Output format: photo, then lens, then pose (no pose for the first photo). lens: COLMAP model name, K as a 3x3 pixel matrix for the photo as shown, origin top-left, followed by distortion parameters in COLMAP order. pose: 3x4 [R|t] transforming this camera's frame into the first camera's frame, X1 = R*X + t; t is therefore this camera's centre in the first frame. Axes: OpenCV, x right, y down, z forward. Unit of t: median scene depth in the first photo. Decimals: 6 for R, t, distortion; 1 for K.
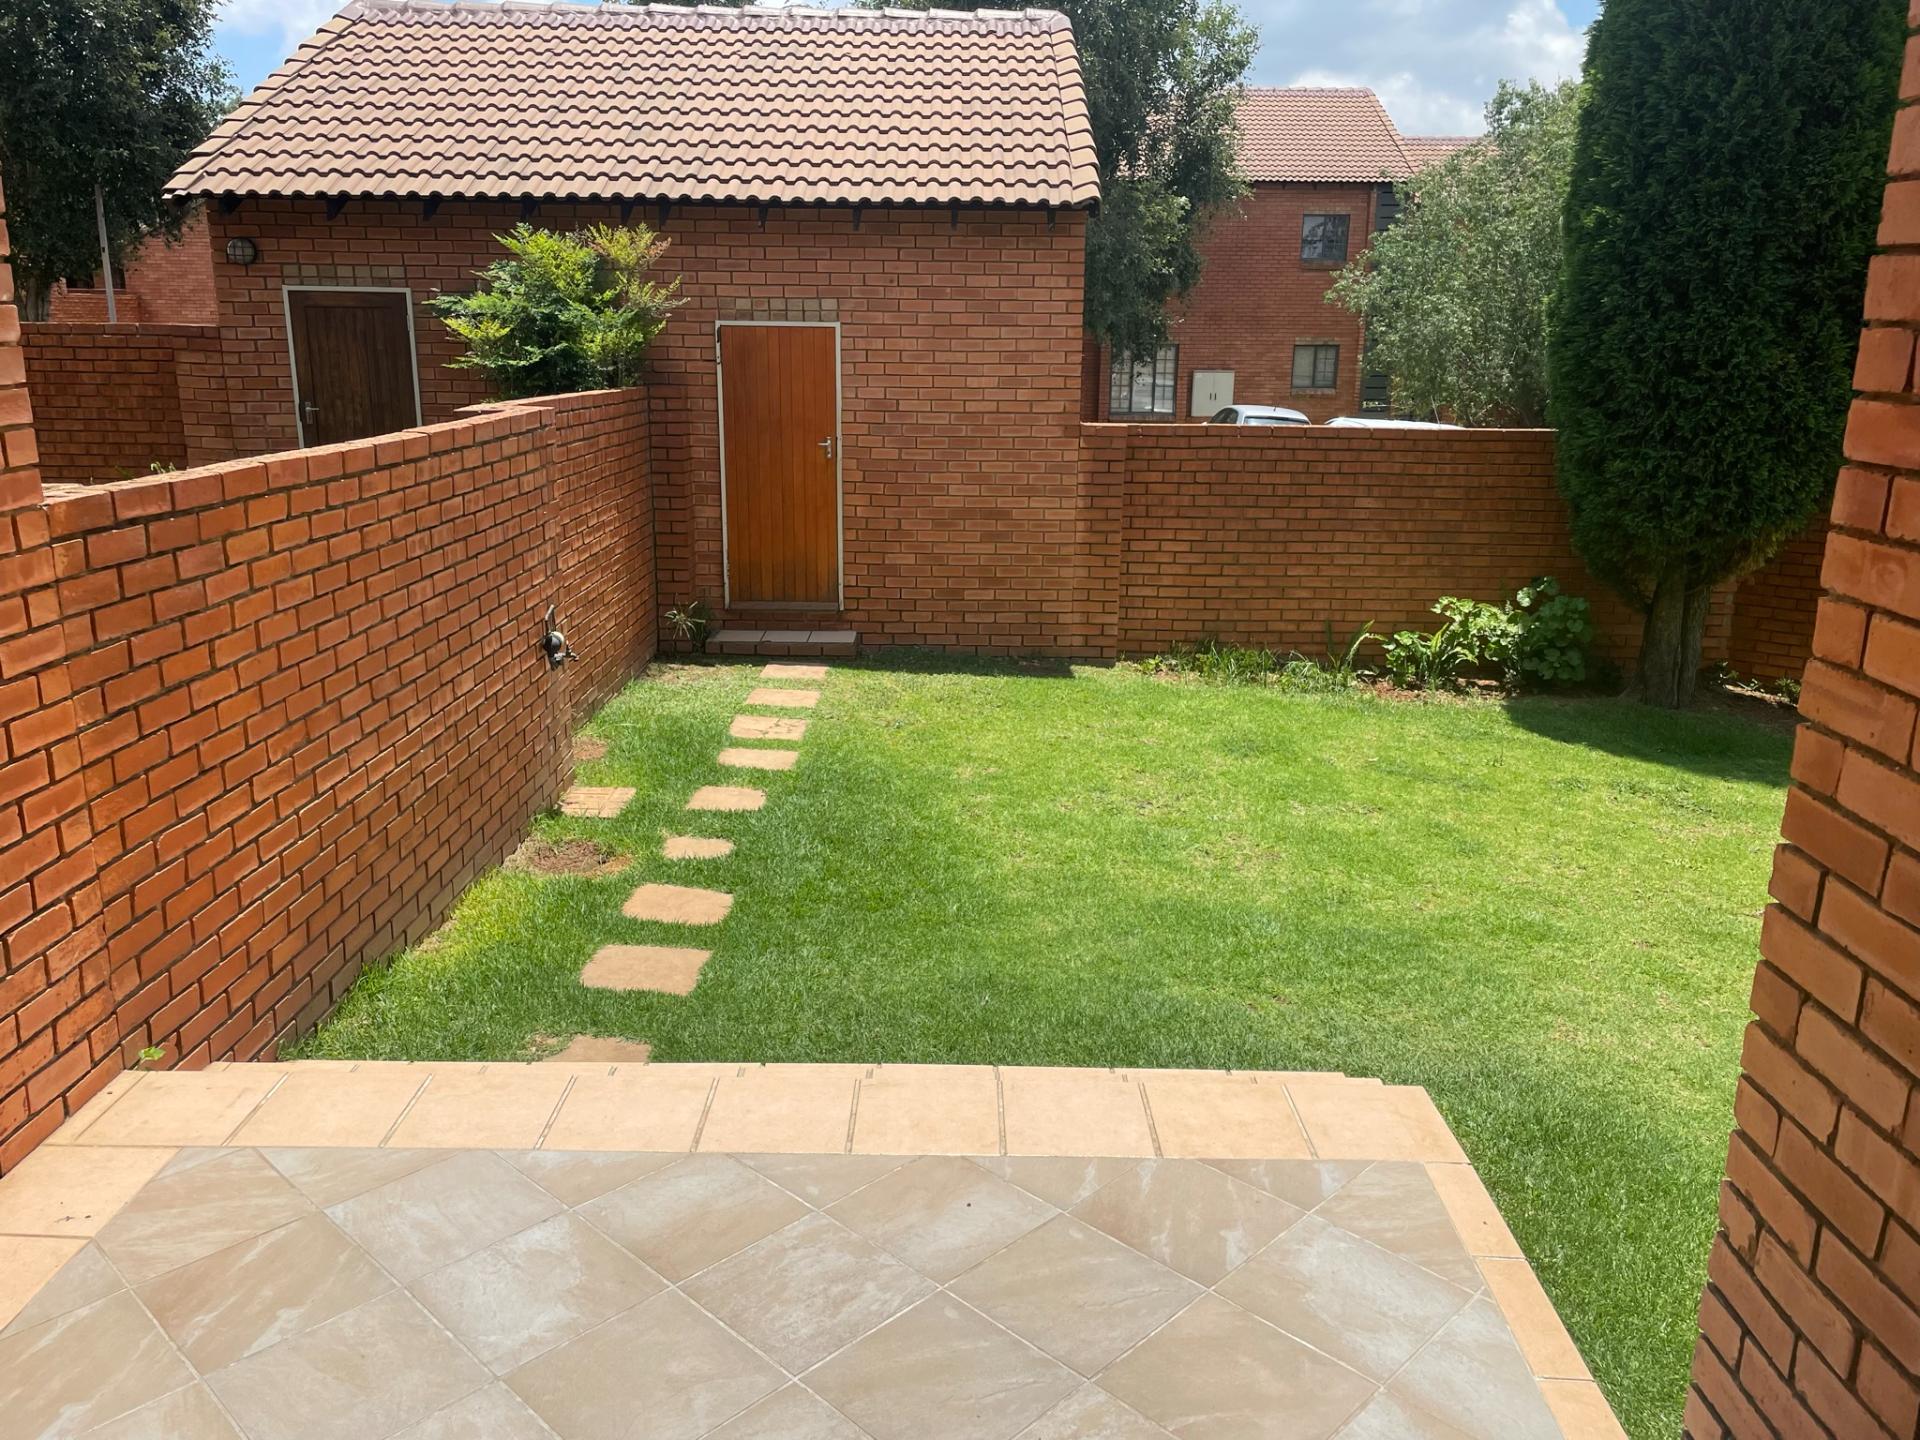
lens RADIAL K [[1461.1, 0, 930.2], [0, 1461.1, 712.2], [0, 0, 1]] dist [0.080005, -0.108519]
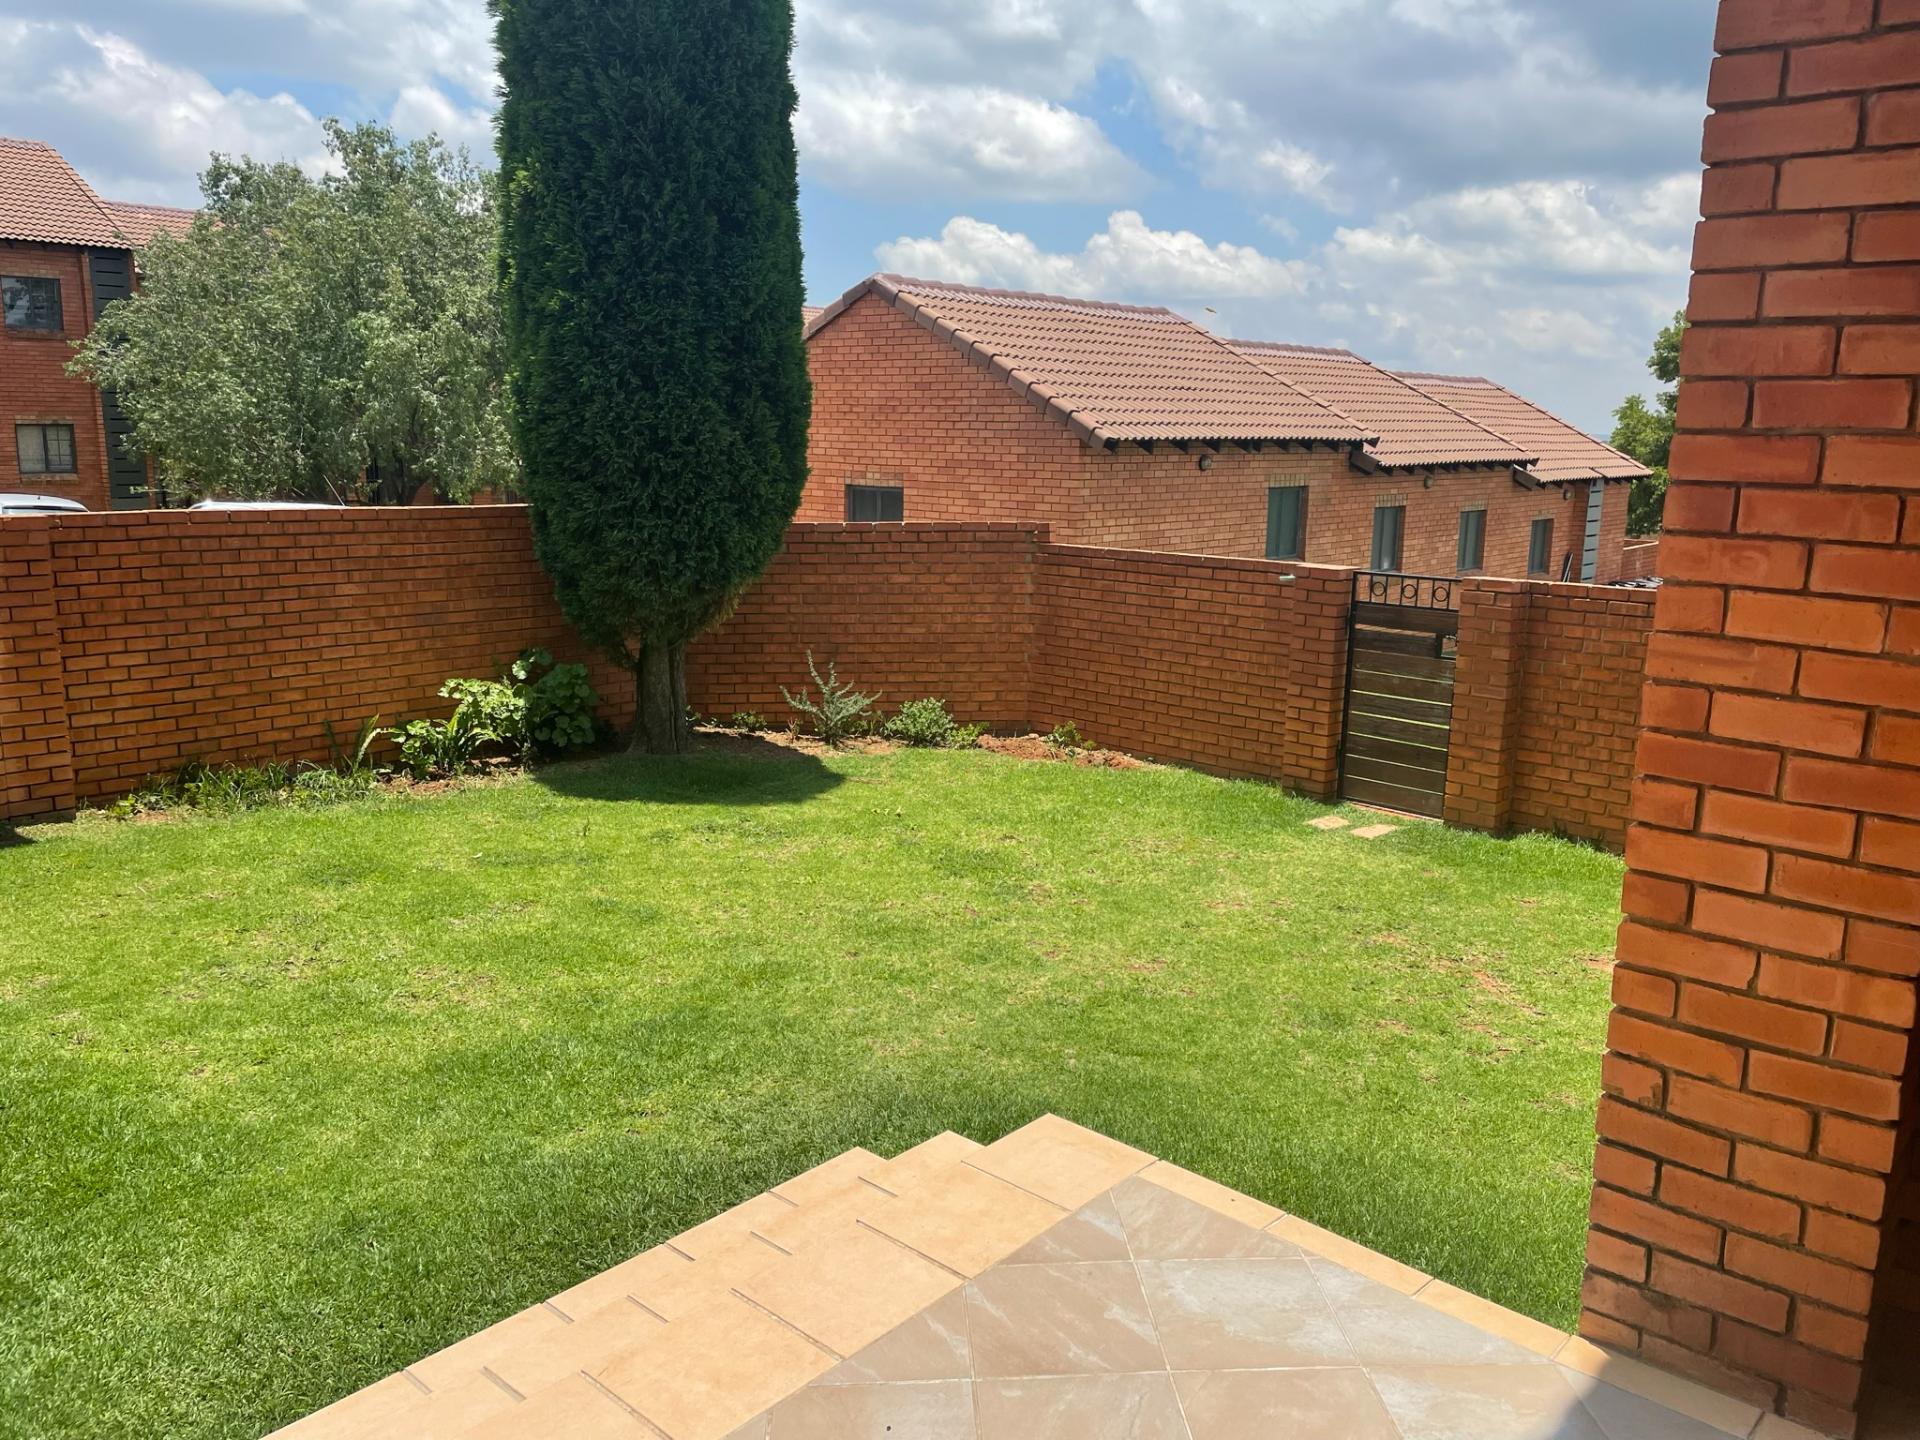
lens RADIAL K [[1461.1, 0, 955.7], [0, 1461.1, 718.0], [0, 0, 1]] dist [0.080005, -0.108519]
pose [[0.647401, -0.145644, 0.748104, -0.180409], [0.183857, 0.982427, 0.032154, -0.026575], [-0.739640, 0.116728, 0.662802, 0.134731]]
